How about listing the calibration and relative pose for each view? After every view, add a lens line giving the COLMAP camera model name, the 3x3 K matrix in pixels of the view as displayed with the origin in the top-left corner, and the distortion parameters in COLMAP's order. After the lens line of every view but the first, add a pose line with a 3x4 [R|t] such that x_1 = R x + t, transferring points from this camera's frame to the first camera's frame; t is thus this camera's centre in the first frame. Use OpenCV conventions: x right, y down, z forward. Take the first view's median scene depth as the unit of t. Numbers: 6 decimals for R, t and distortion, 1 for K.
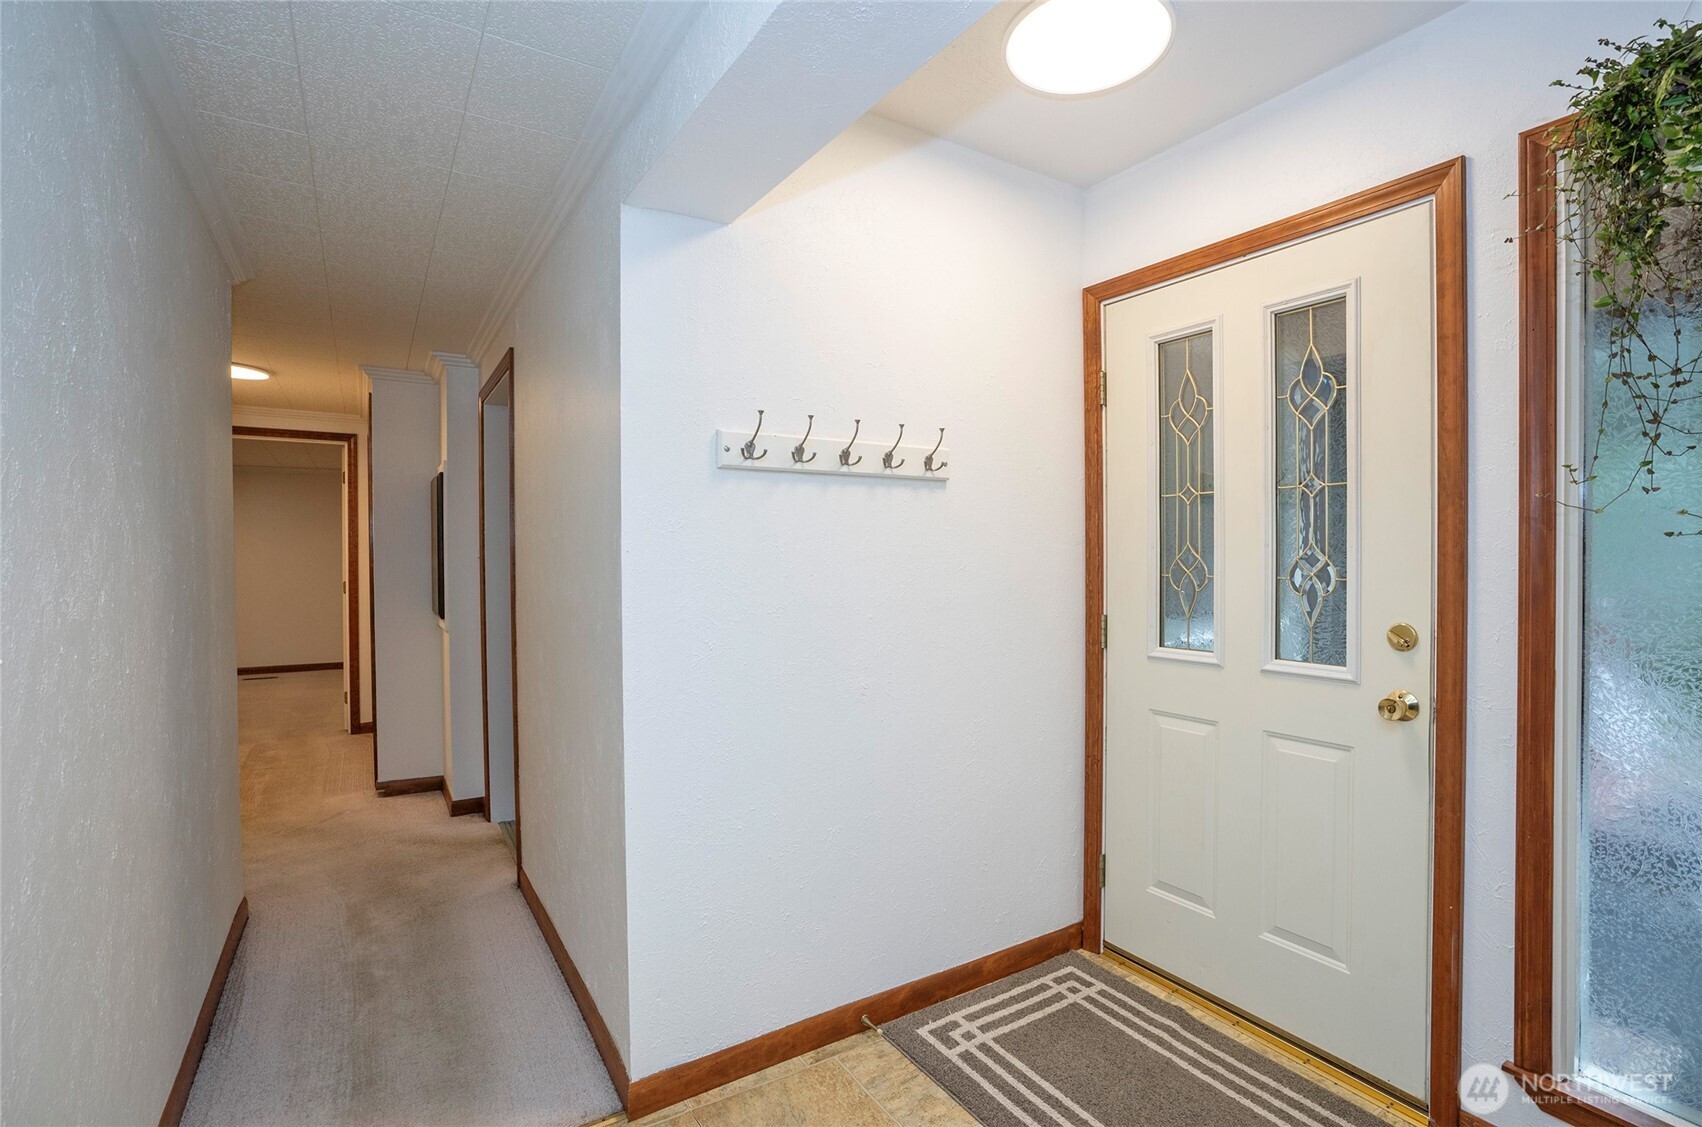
lens RADIAL K [[797.6, 0, 860.8], [0, 797.6, 556.5], [0, 0, 1]] dist [-0.072149, 0.029854]
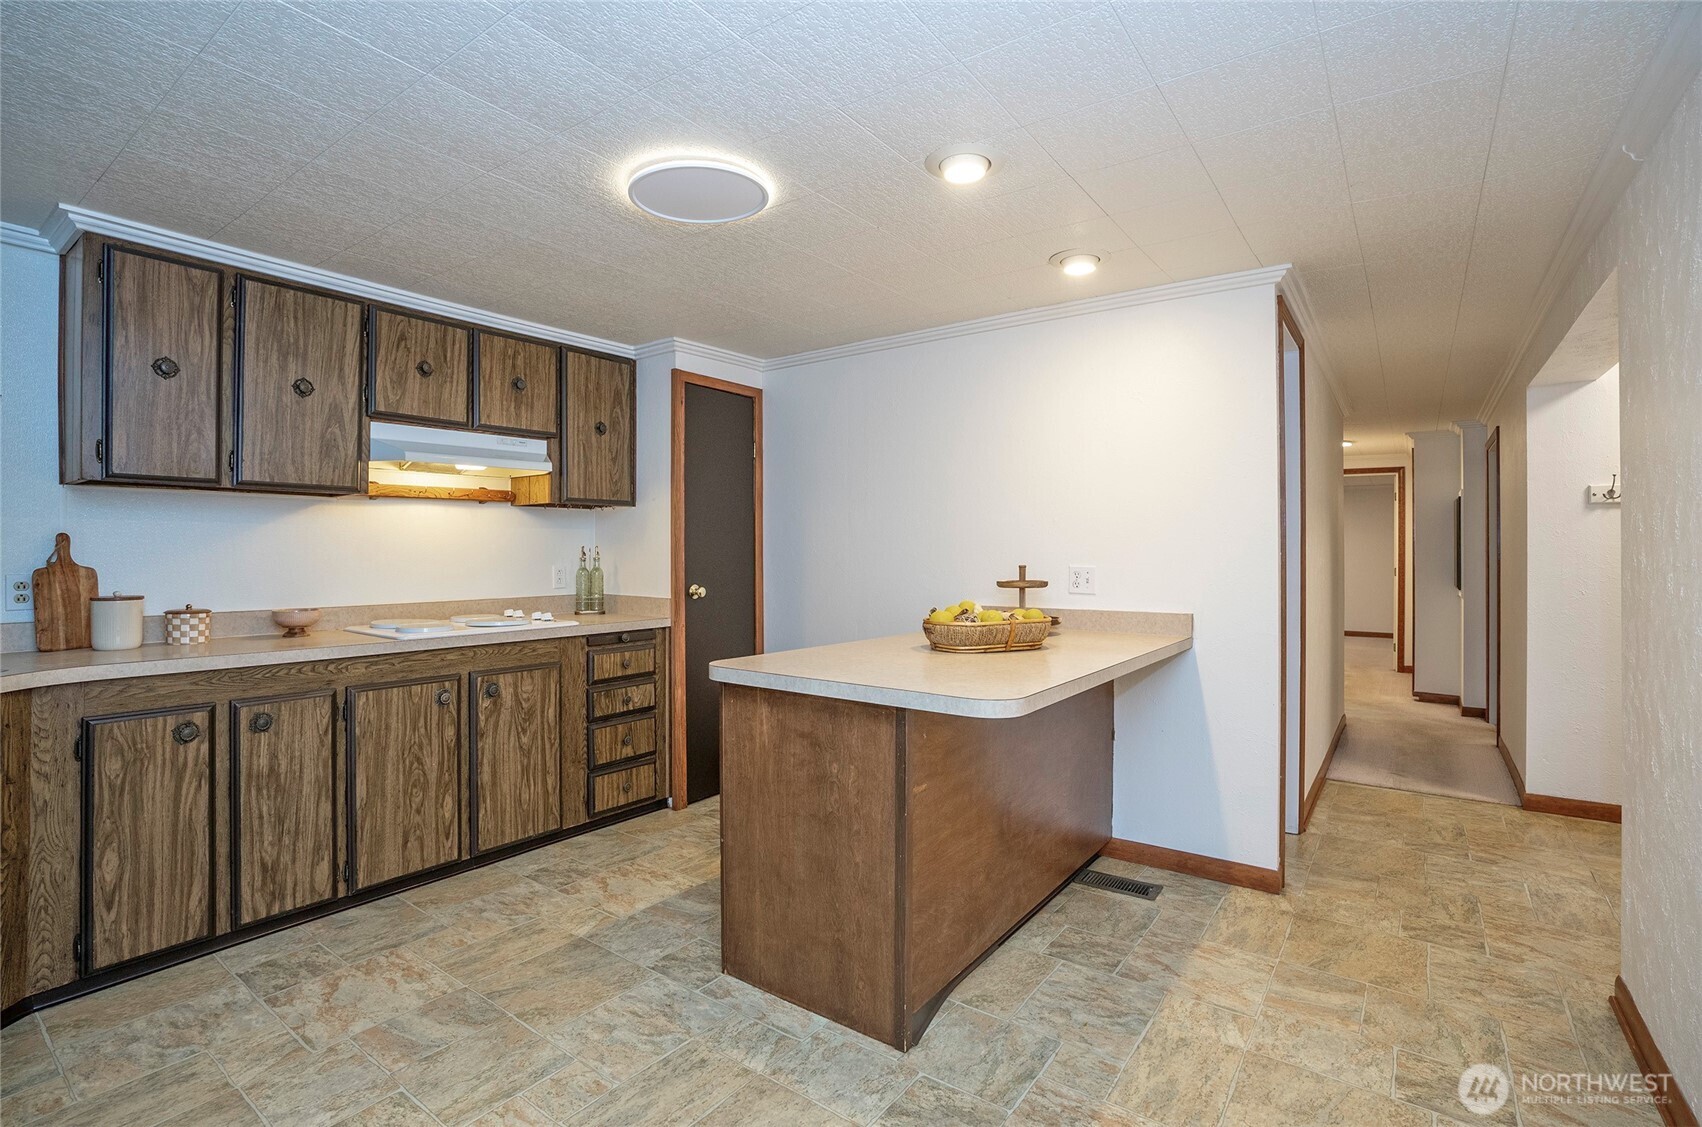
lens RADIAL K [[792.1, 0, 858.4], [0, 792.1, 549.2], [0, 0, 1]] dist [-0.064989, 0.024677]
pose [[0.370889, 0.004533, -0.928666, 0.397749], [-0.010190, 0.999948, 0.000811, 0.008348], [0.928621, 0.009162, 0.370916, -0.614041]]
